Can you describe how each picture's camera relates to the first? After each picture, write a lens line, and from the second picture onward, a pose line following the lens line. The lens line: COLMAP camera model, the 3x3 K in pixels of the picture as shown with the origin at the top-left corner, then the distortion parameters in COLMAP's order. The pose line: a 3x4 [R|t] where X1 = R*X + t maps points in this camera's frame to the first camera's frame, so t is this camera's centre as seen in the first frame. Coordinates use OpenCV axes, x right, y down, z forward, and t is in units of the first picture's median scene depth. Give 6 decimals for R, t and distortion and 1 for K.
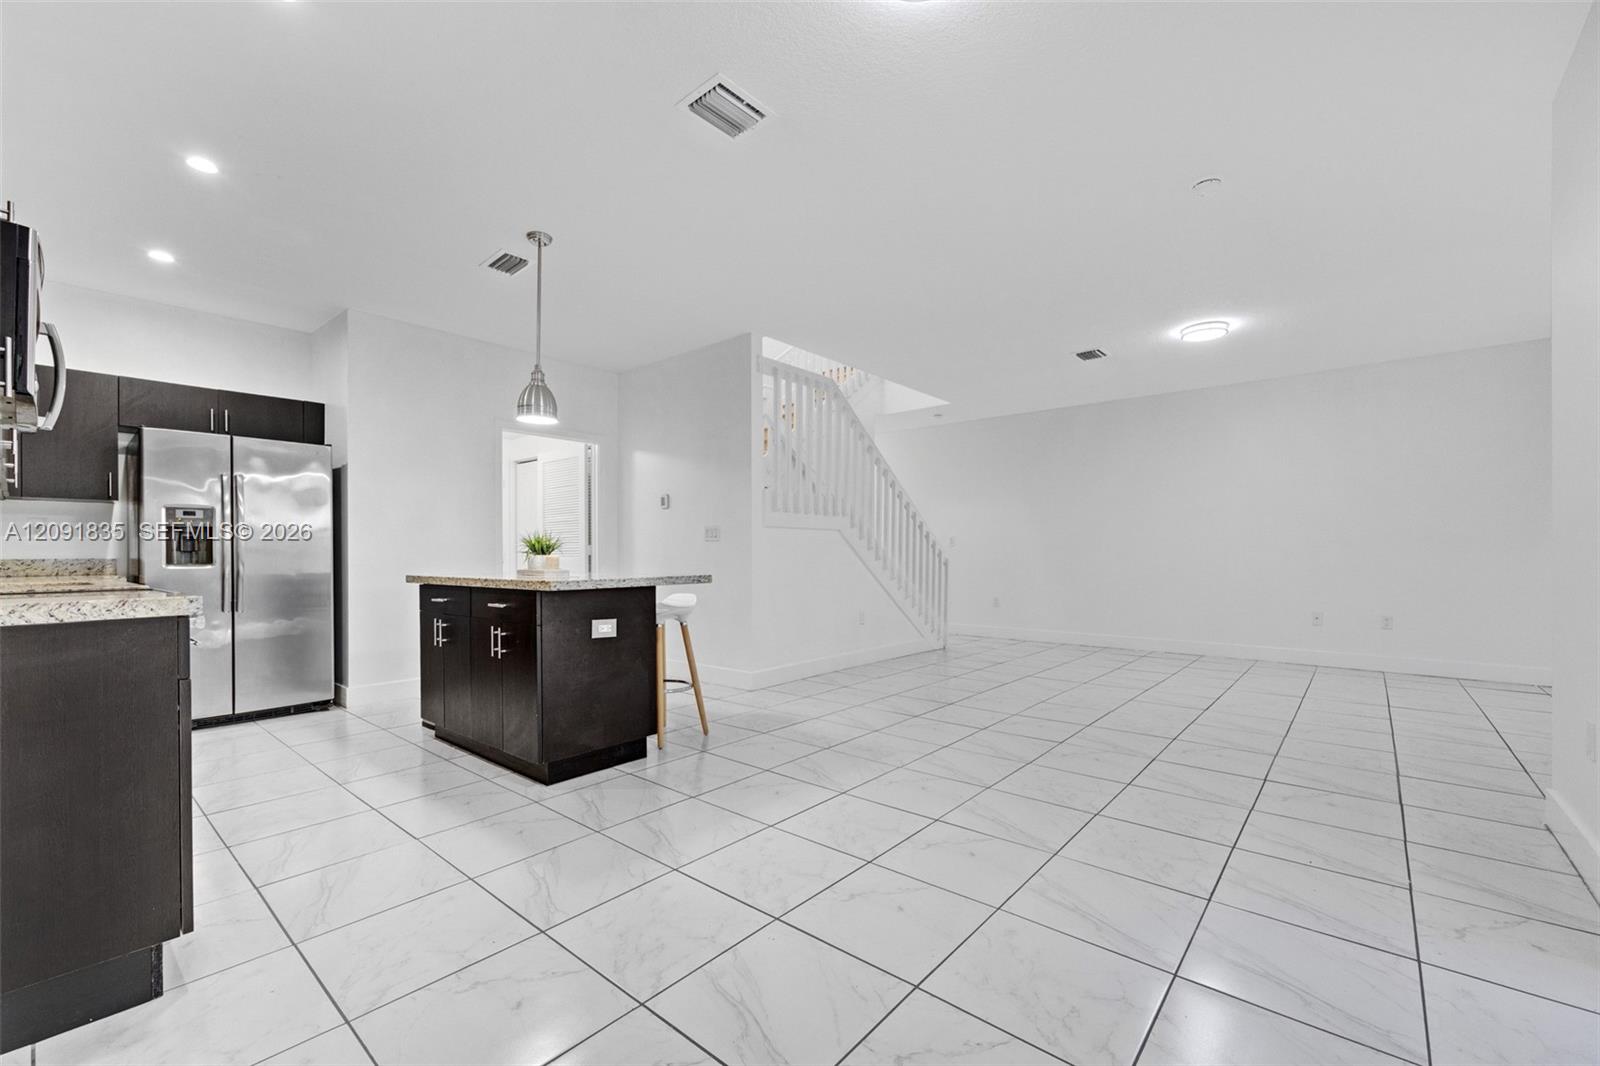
lens RADIAL K [[654.7, 0, 819.0], [0, 654.7, 553.0], [0, 0, 1]] dist [-0.001077, 0.000116]
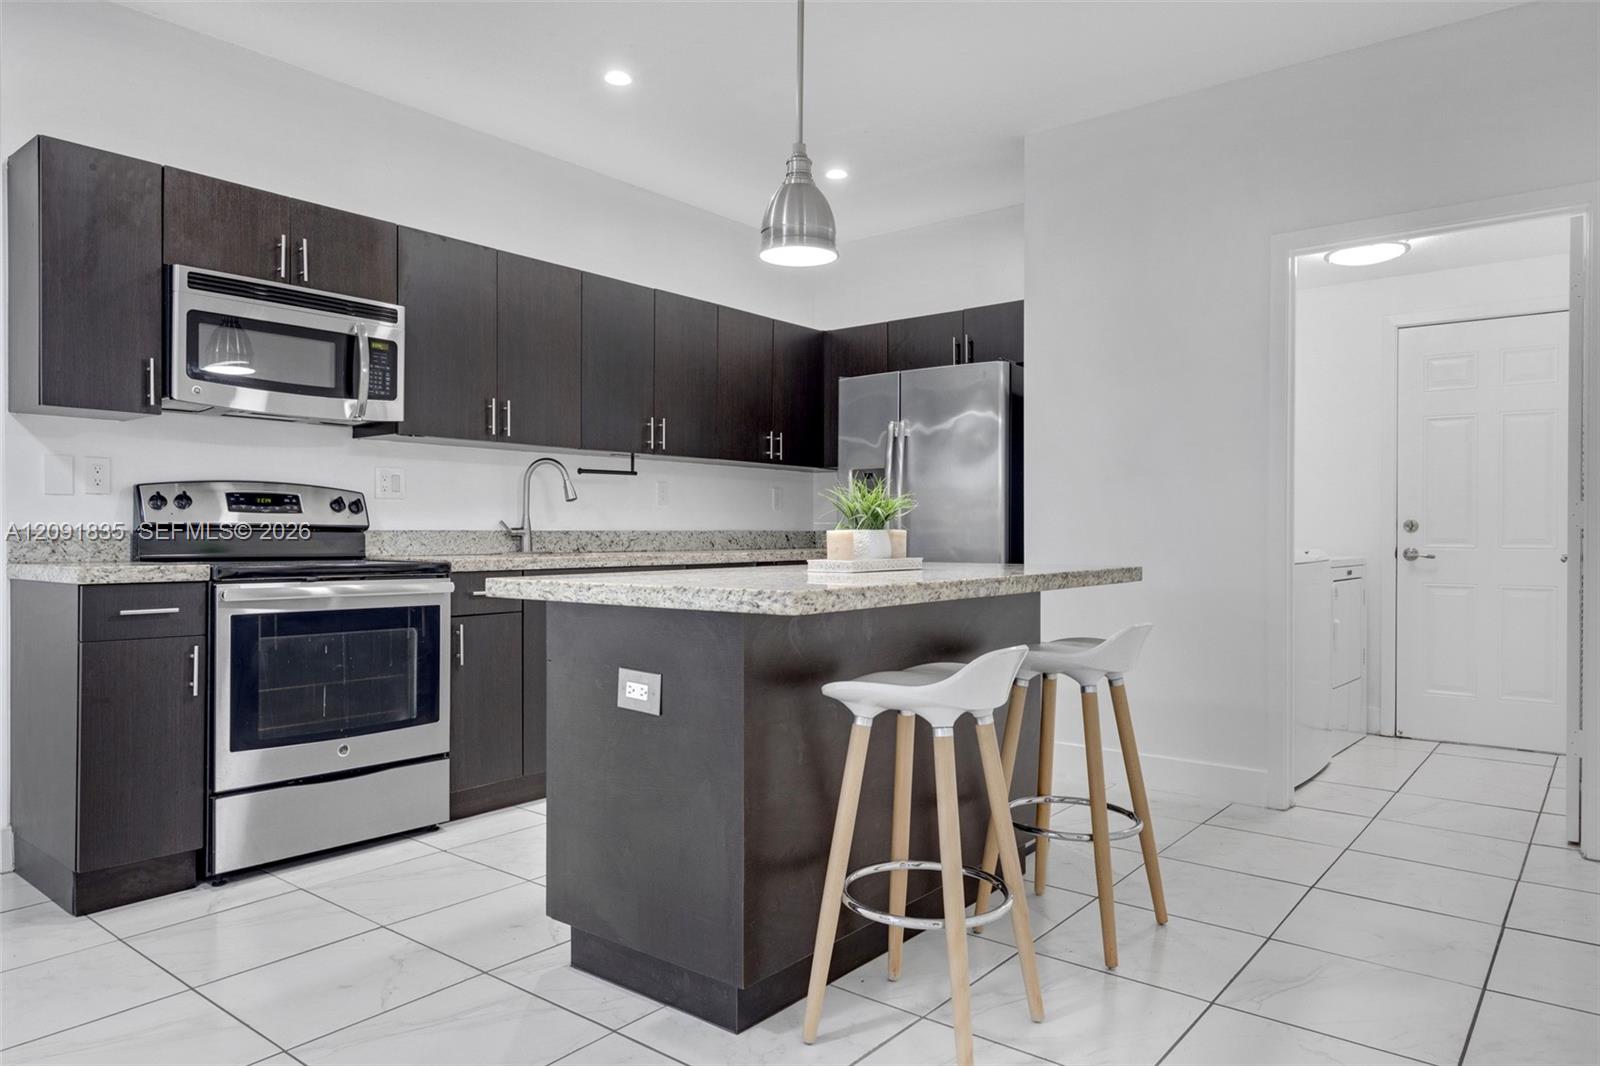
lens RADIAL K [[1026.4, 0, 806.0], [0, 1026.4, 541.3], [0, 0, 1]] dist [-0.003467, 0.009244]
pose [[-0.001259, 0.016425, -0.999864, 0.340578], [0.003996, 0.999857, 0.016420, -0.000031], [0.999991, -0.003975, -0.001324, 0.995346]]
